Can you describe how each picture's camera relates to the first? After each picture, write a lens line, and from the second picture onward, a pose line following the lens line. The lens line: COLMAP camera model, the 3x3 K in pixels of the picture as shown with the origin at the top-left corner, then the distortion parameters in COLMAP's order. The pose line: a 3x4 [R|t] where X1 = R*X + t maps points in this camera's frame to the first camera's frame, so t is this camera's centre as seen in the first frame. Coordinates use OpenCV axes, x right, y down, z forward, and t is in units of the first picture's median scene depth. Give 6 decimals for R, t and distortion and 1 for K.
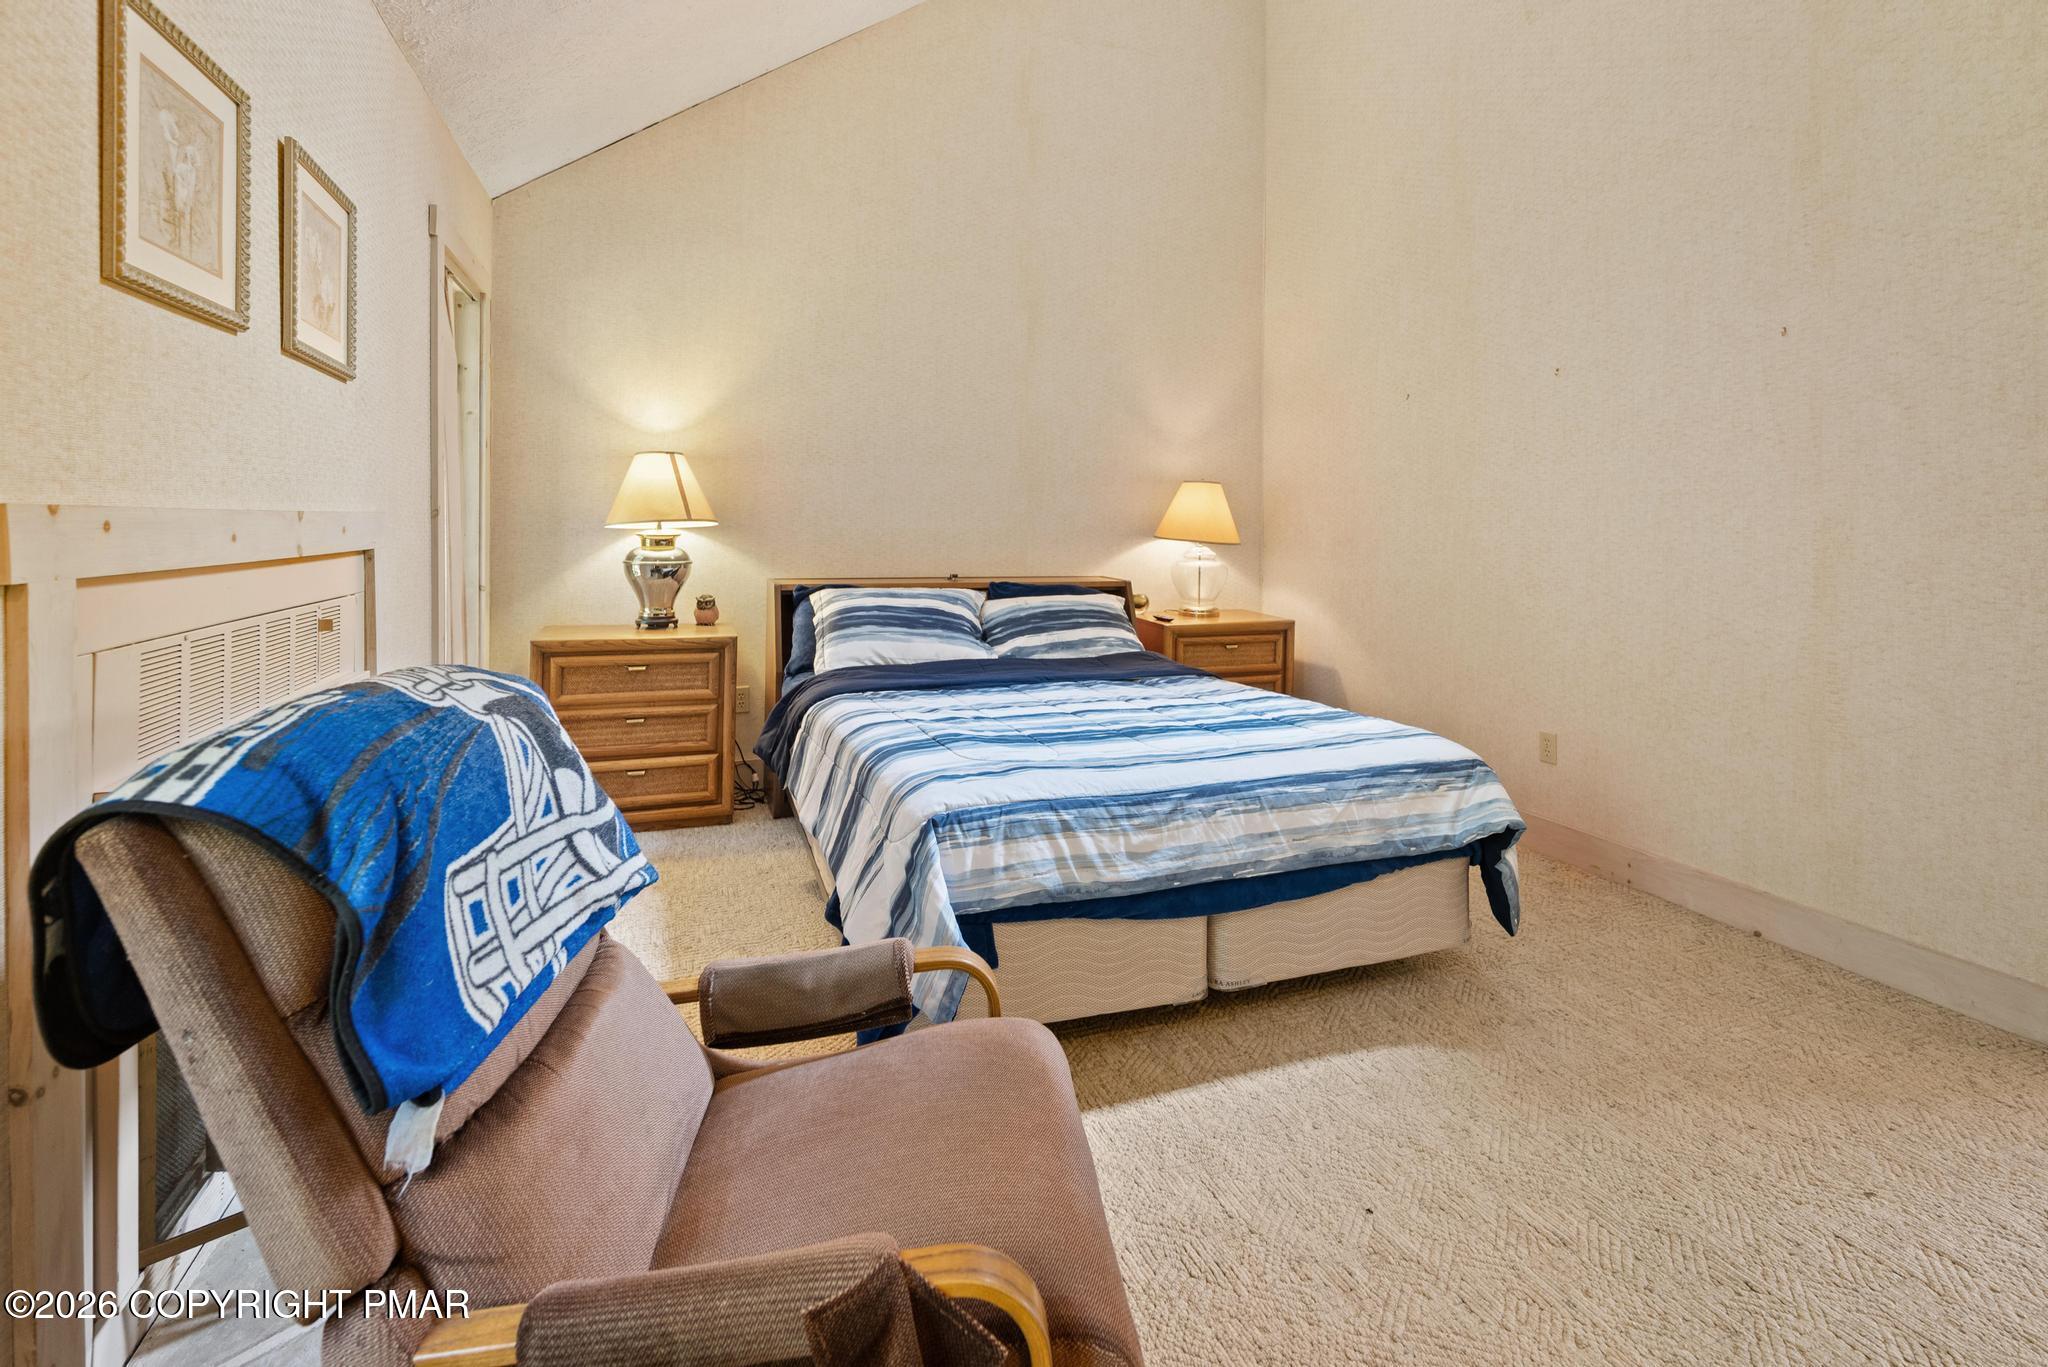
lens RADIAL K [[930.5, 0, 1037.7], [0, 930.5, 505.0], [0, 0, 1]] dist [-0.000741, 0.000324]
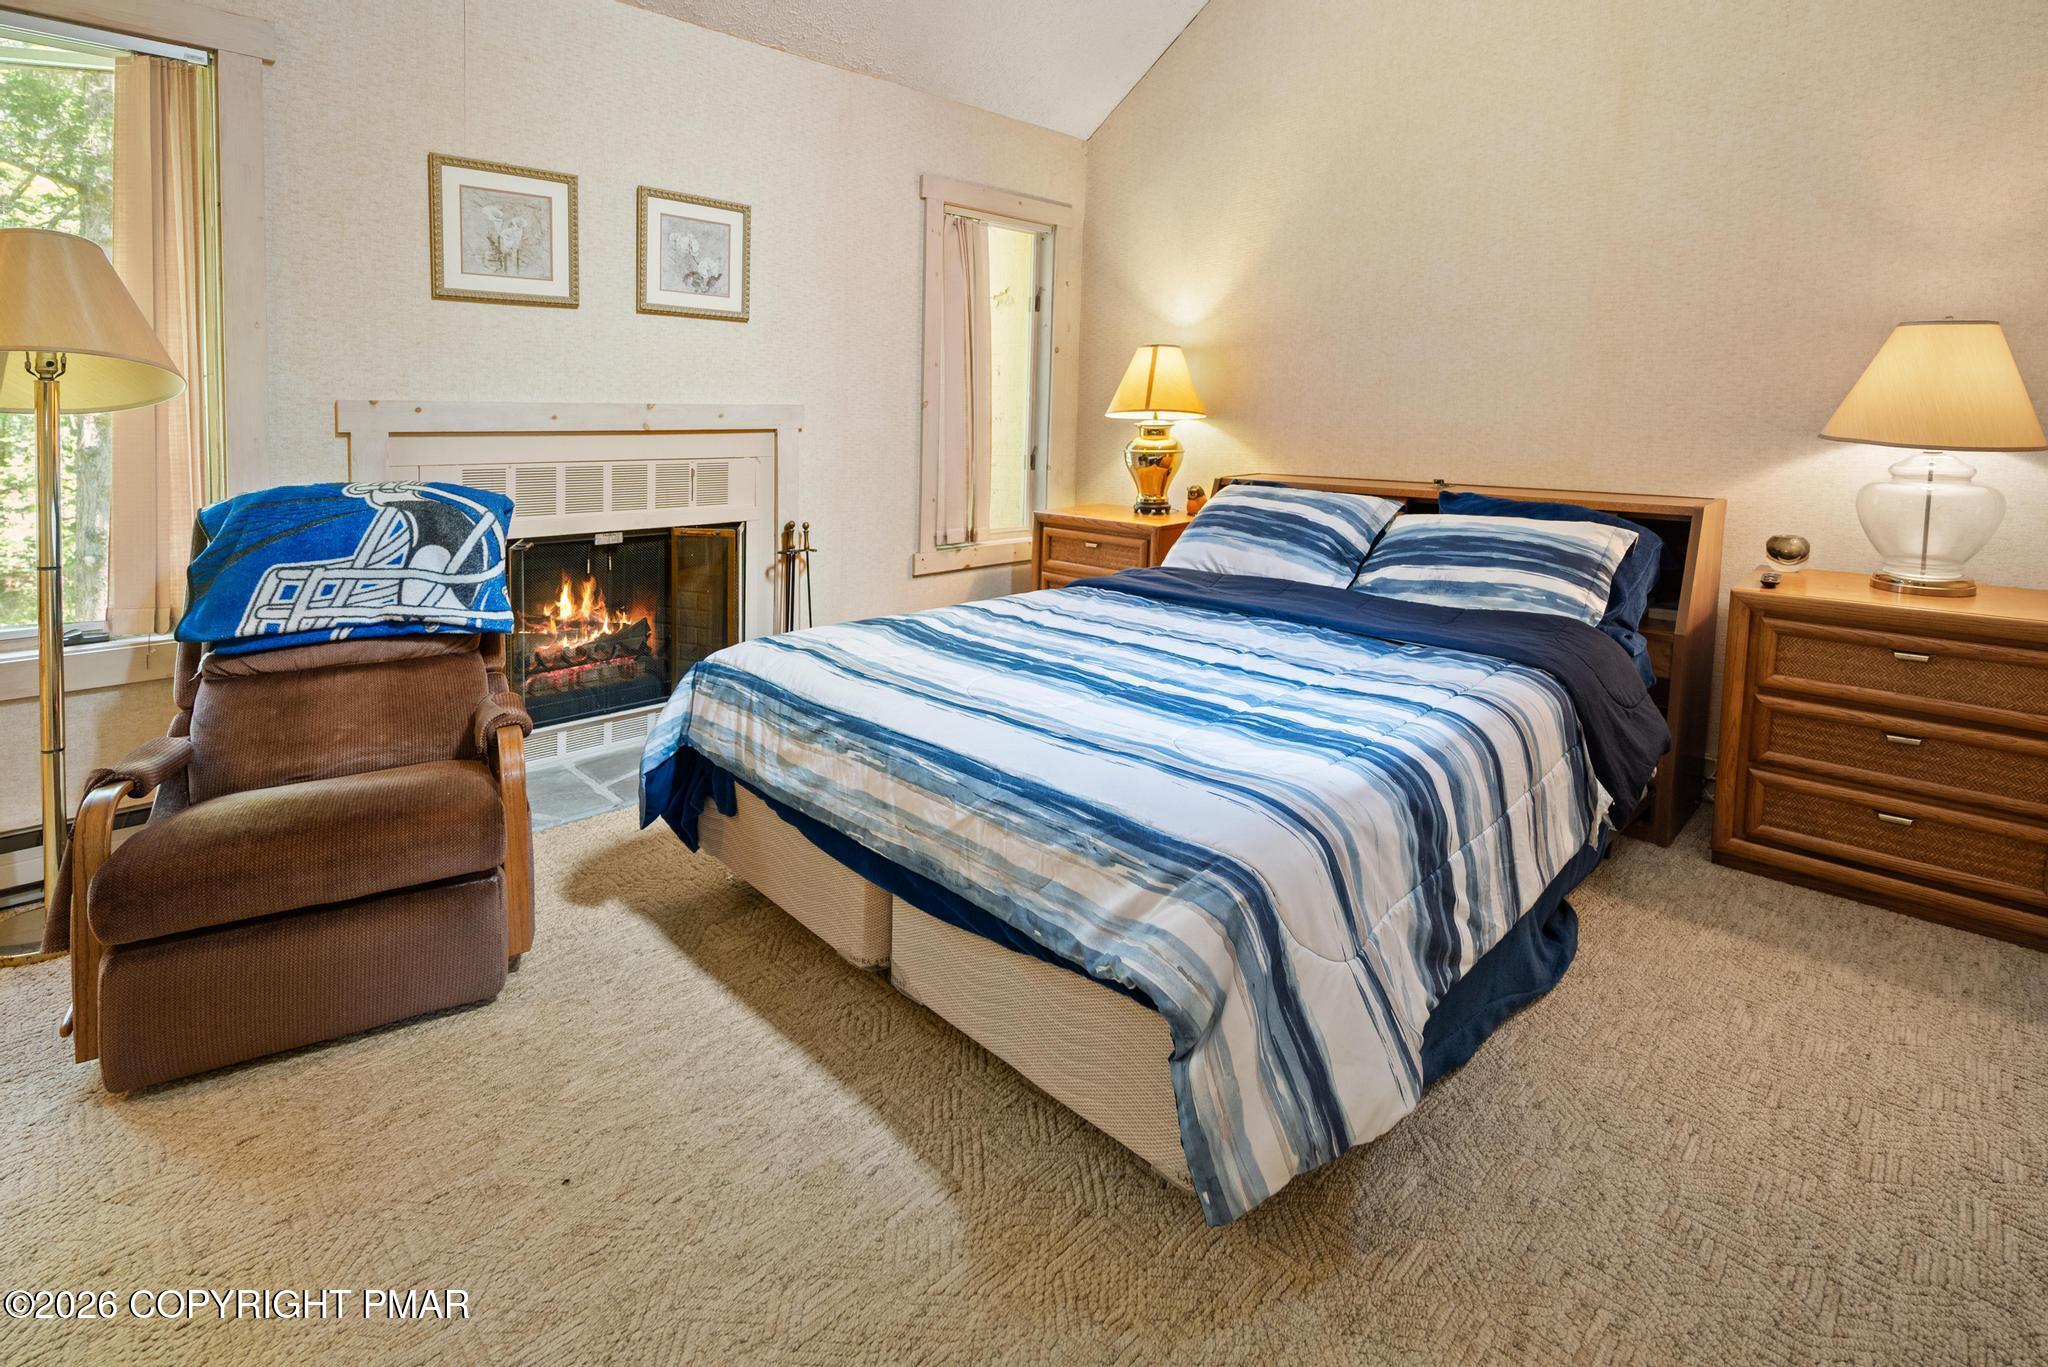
lens RADIAL K [[1004.4, 0, 1062.1], [0, 1004.4, 459.3], [0, 0, 1]] dist [0.002954, -0.000816]
pose [[0.415049, 0.032293, -0.909226, 0.995285], [0.017967, 0.998884, 0.043679, 0.034025], [0.909621, -0.034465, 0.414006, 0.755893]]
